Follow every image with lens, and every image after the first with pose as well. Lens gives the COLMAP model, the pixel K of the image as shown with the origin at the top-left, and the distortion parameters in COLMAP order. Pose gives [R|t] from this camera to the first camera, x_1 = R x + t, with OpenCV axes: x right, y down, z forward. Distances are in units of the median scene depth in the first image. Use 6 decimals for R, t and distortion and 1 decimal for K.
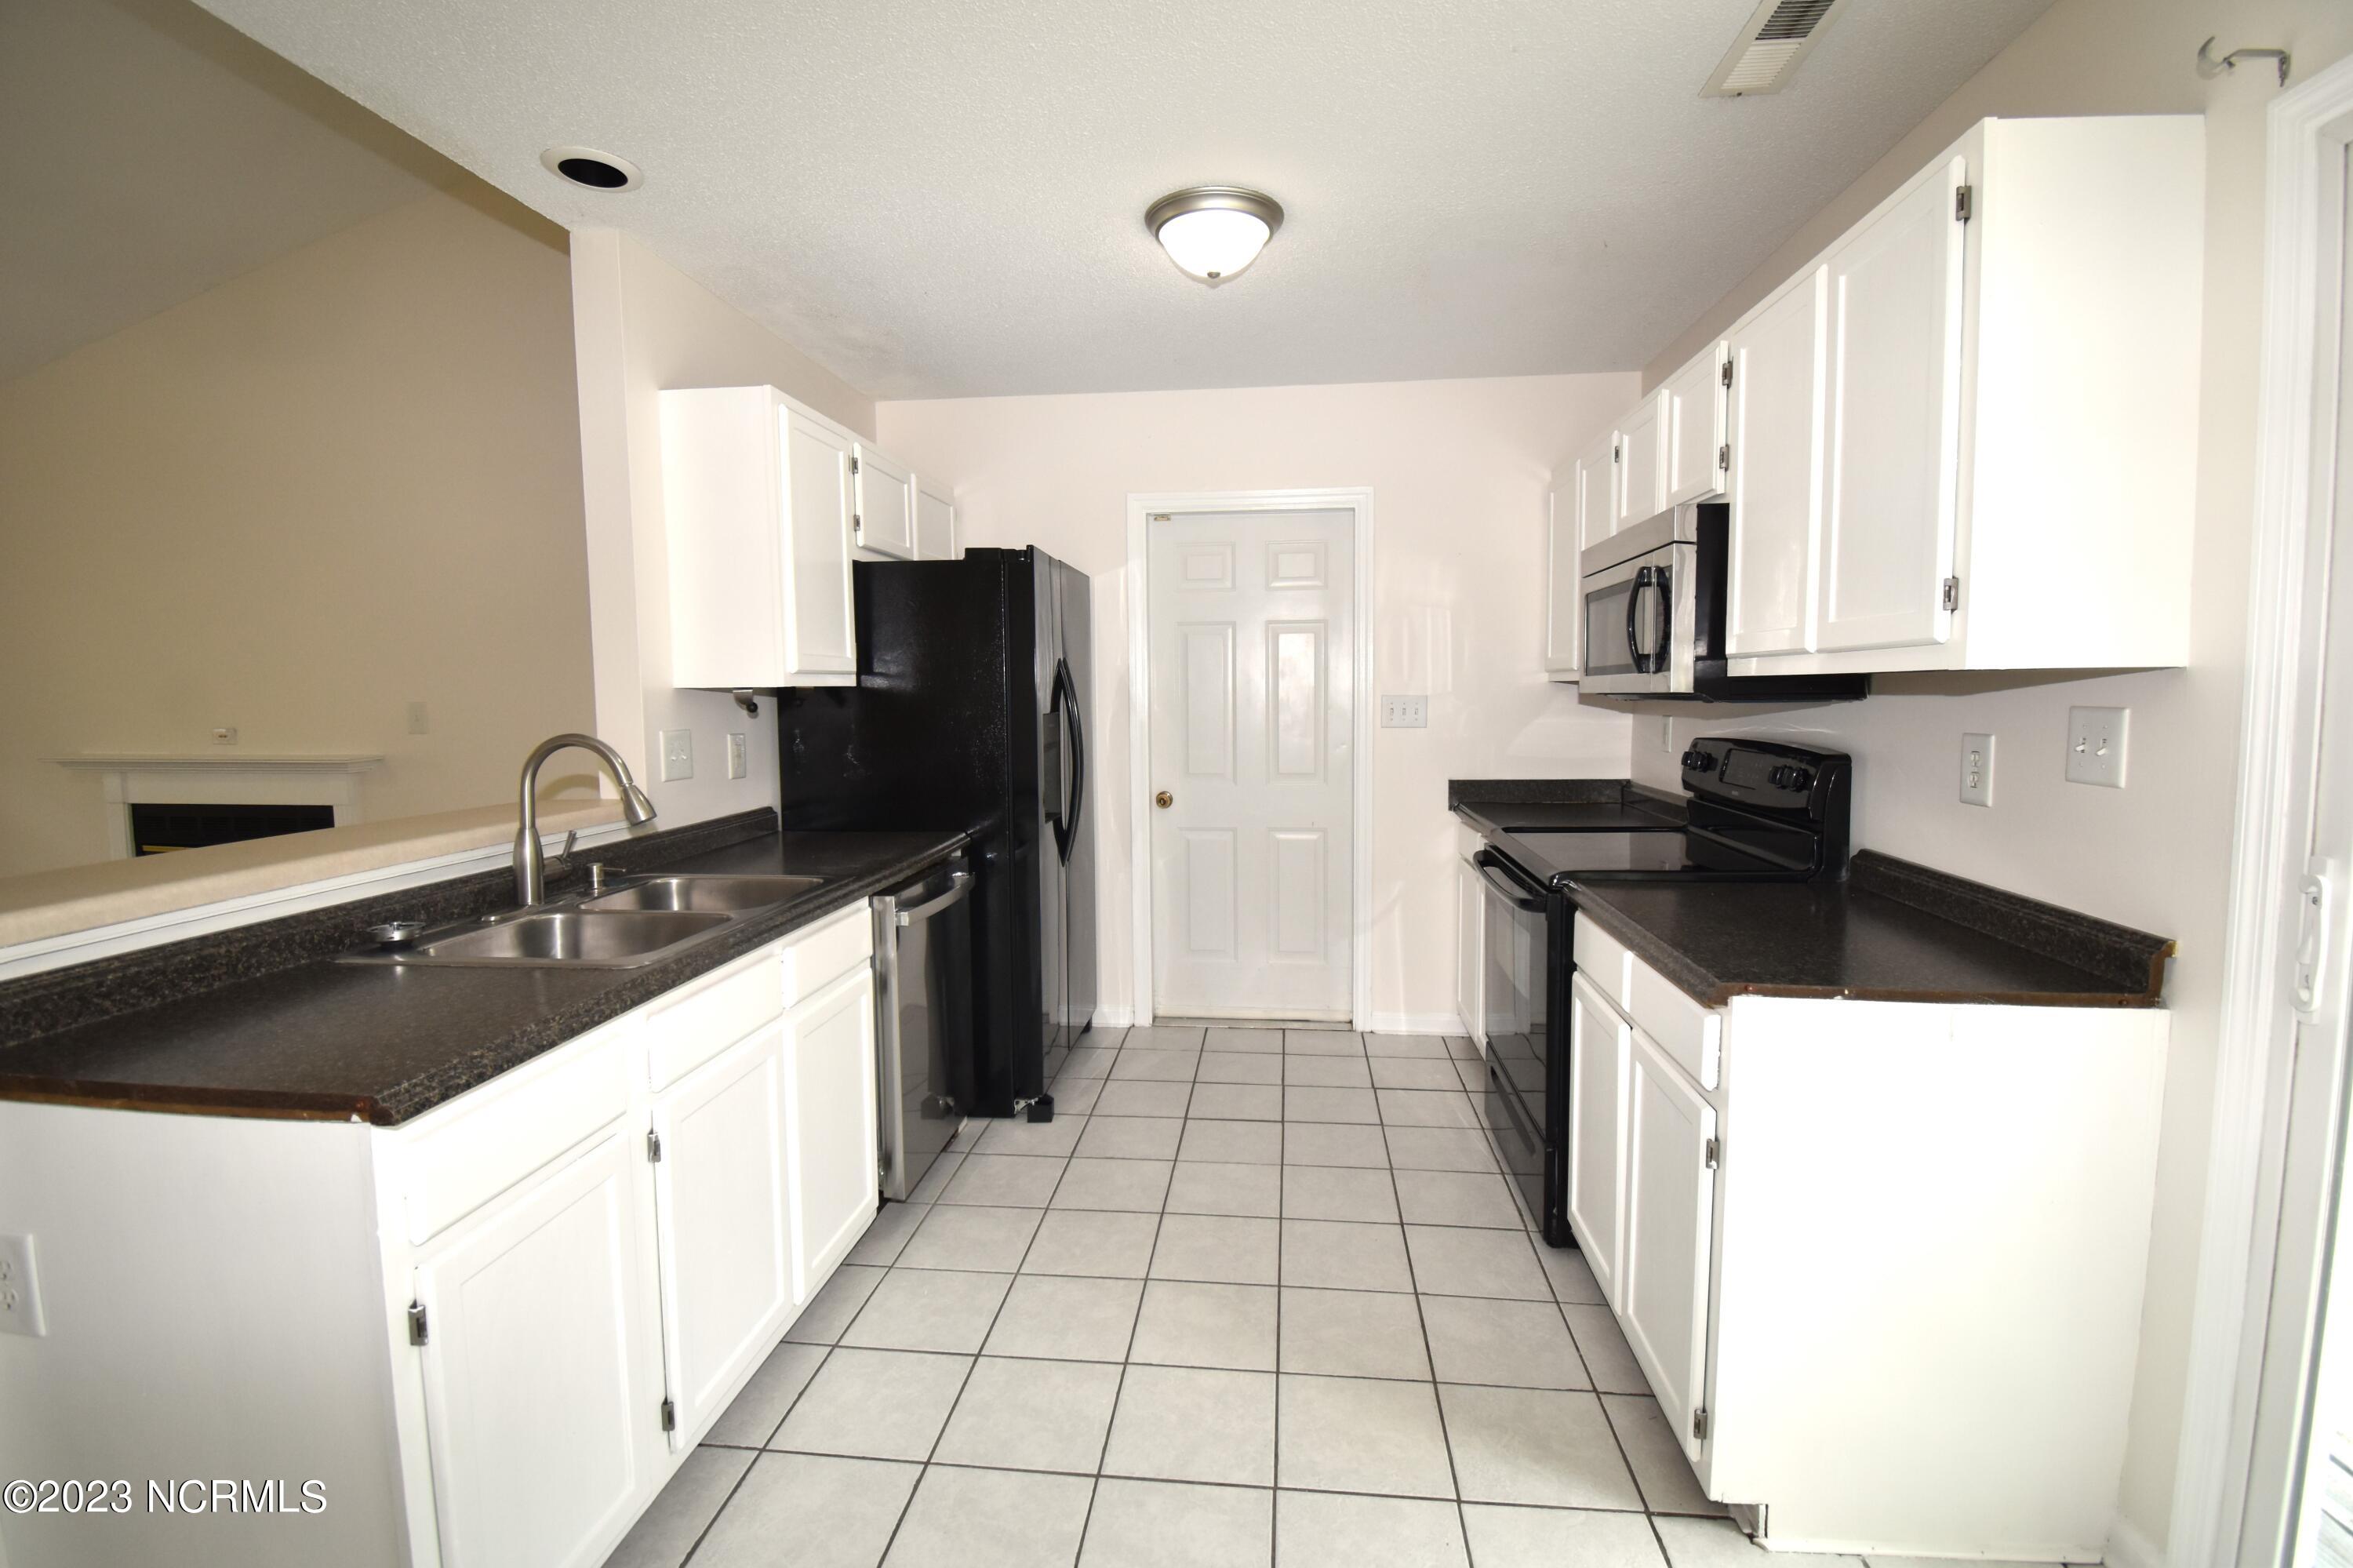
lens RADIAL K [[1048.6, 0, 1176.5], [0, 1048.6, 784.0], [0, 0, 1]] dist [0.018819, -0.022922]
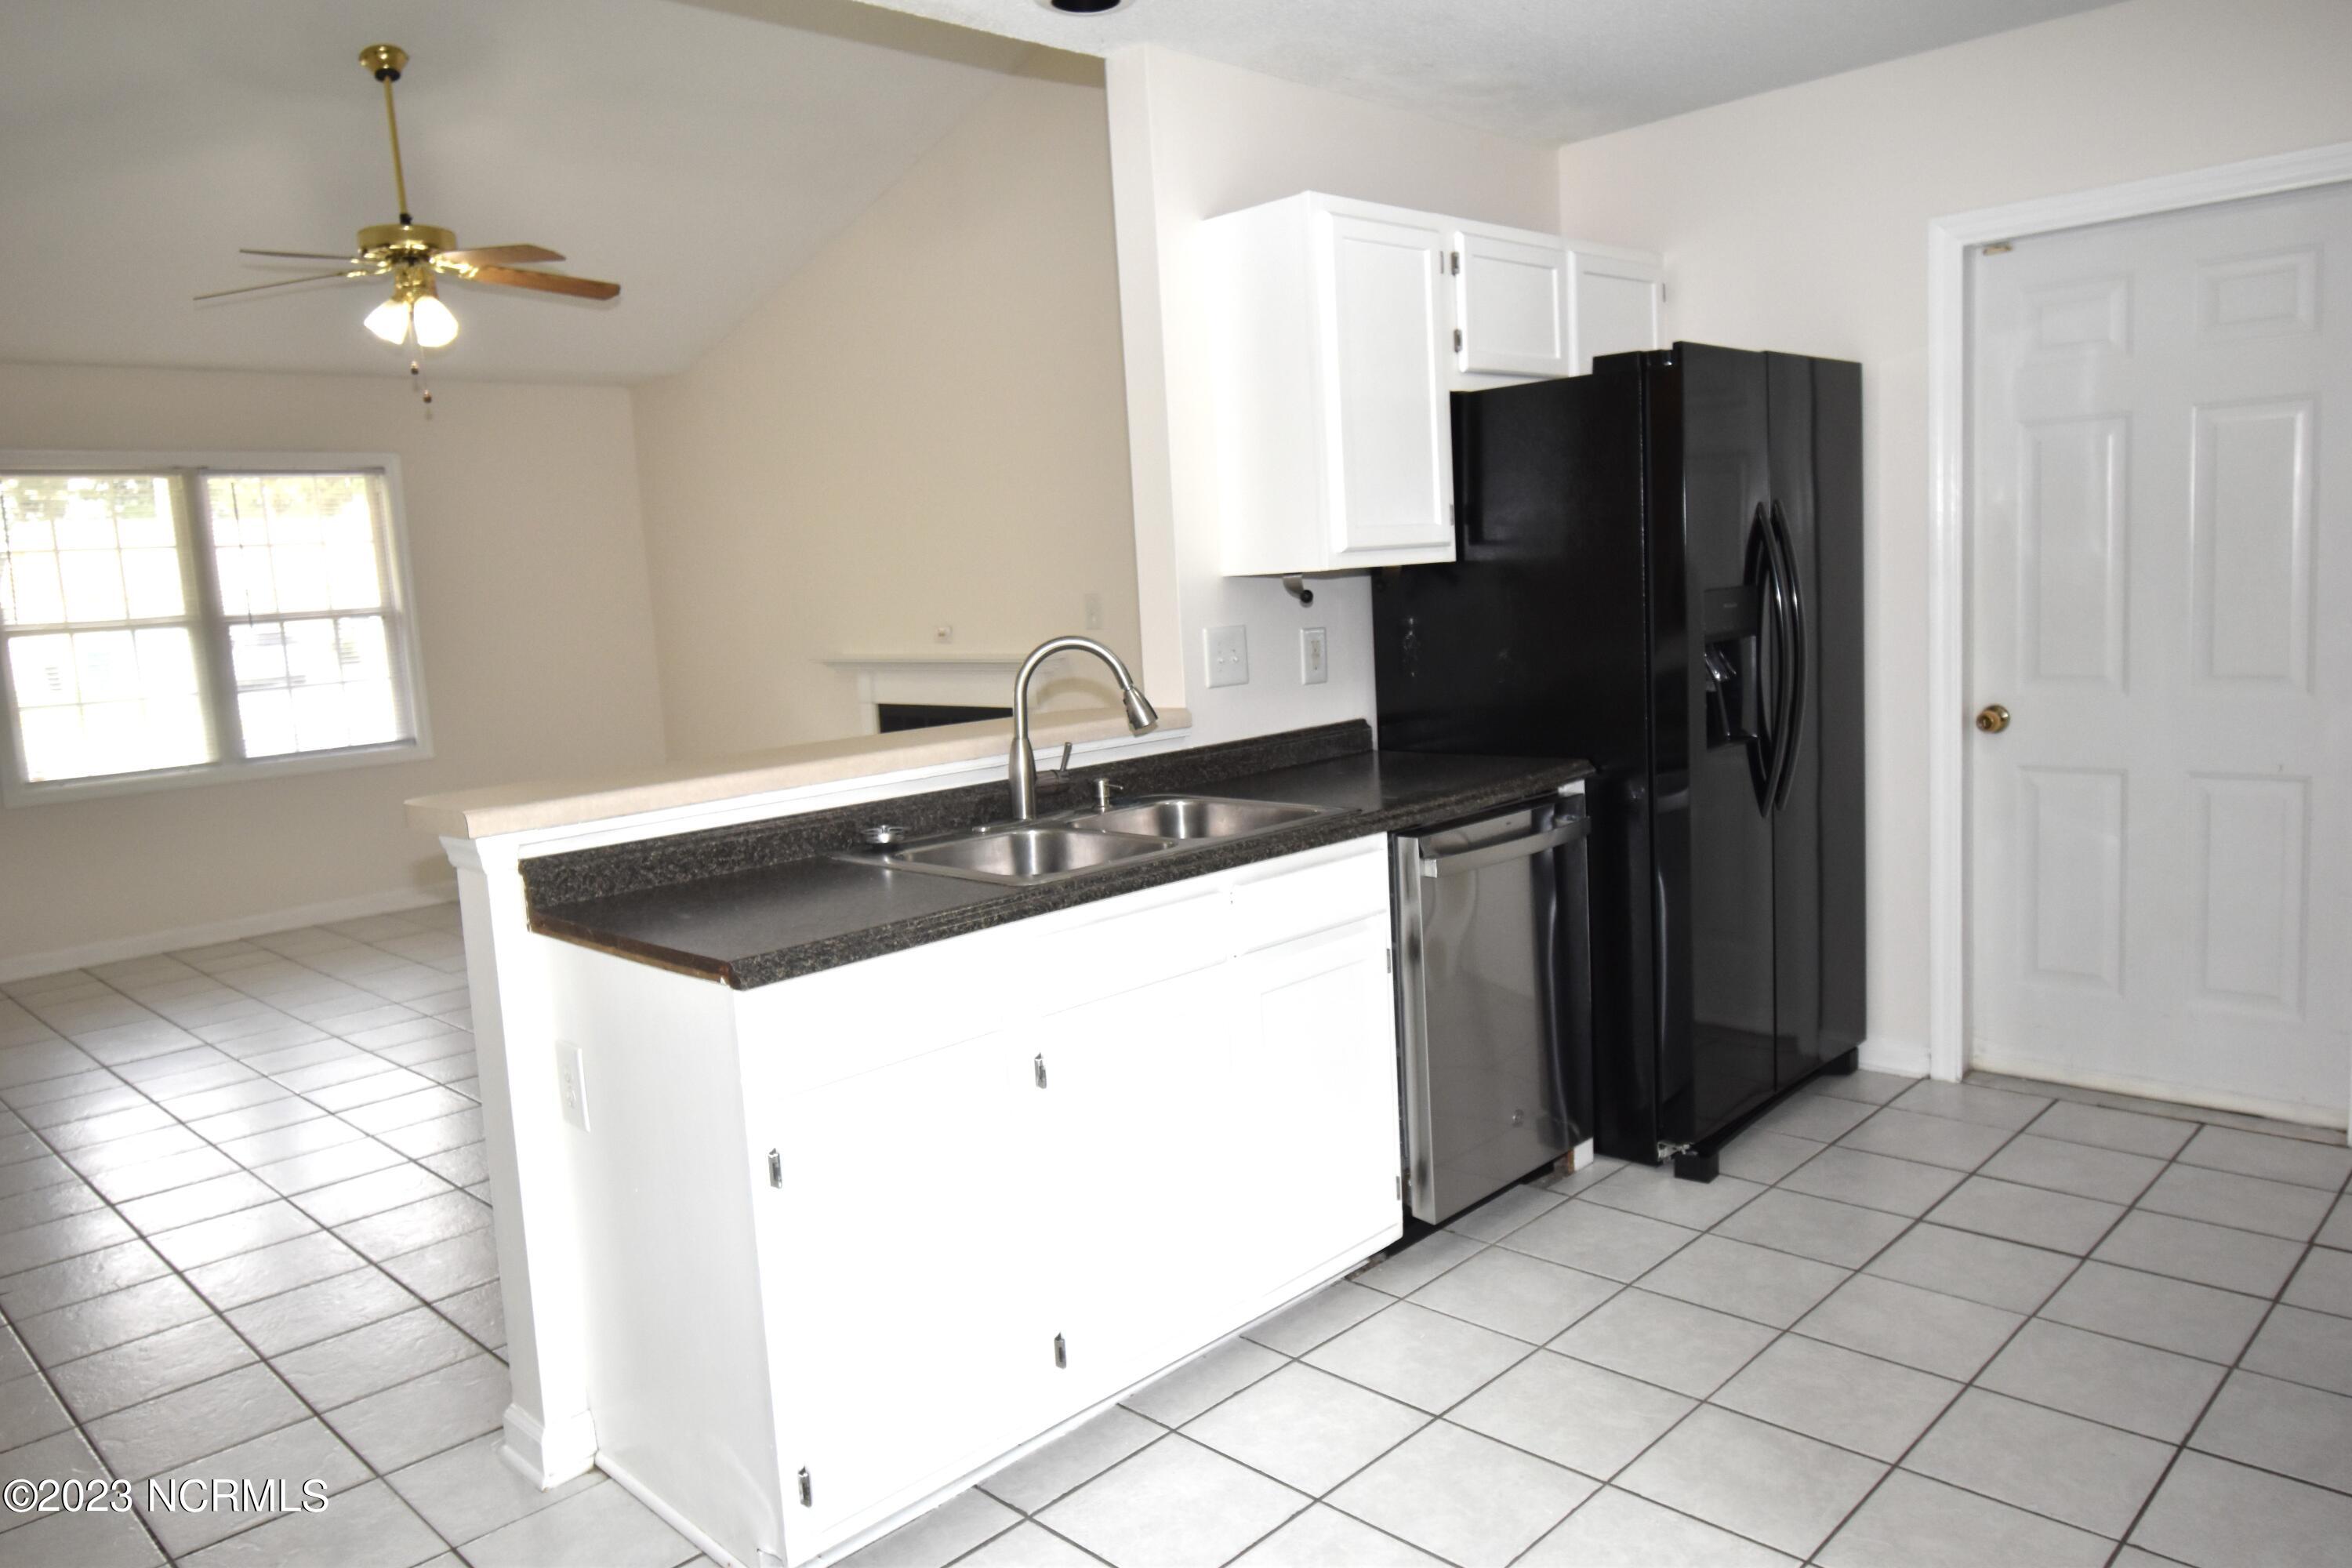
lens RADIAL K [[1604.4, 0, 1176.0], [0, 1604.4, 784.0], [0, 0, 1]] dist [-0.003171, -0.002909]
pose [[0.780486, 0.043335, -0.623670, 0.305330], [-0.003285, 0.997865, 0.065225, -0.009160], [0.625165, -0.048858, 0.778962, -0.032164]]
